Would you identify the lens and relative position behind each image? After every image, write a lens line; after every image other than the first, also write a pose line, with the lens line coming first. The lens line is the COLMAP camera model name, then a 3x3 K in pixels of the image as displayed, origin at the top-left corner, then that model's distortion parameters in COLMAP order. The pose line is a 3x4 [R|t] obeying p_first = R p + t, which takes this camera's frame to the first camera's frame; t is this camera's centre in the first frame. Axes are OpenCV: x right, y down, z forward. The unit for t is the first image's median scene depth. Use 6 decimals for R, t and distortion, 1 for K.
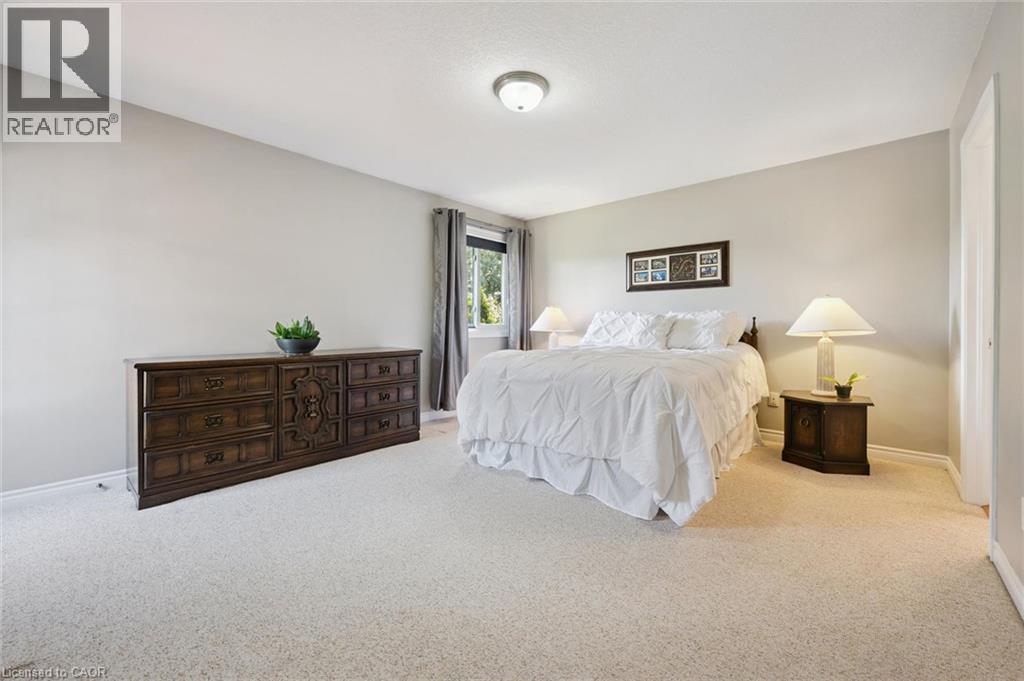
lens RADIAL K [[413.7, 0, 505.3], [0, 413.7, 337.8], [0, 0, 1]] dist [0.000048, 0.000057]
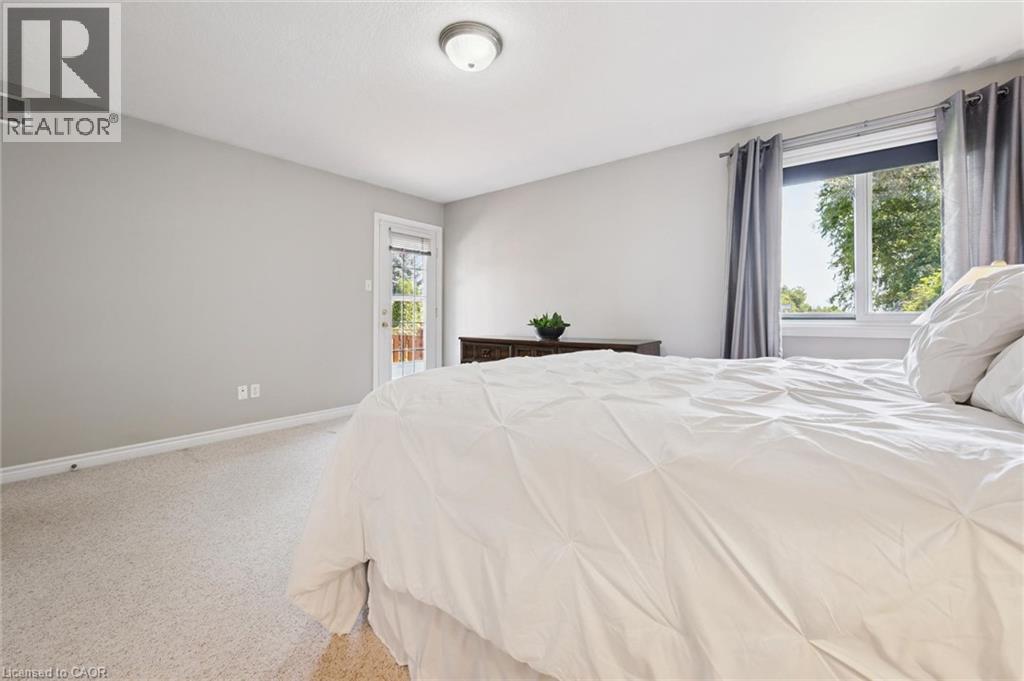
lens RADIAL K [[413.7, 0, 505.3], [0, 413.7, 337.8], [0, 0, 1]] dist [0.000048, 0.000057]
pose [[0.044048, 0.043359, -0.998088, 0.579666], [-0.030750, 0.998643, 0.042026, -0.010962], [0.998556, 0.028840, 0.045321, 0.636679]]
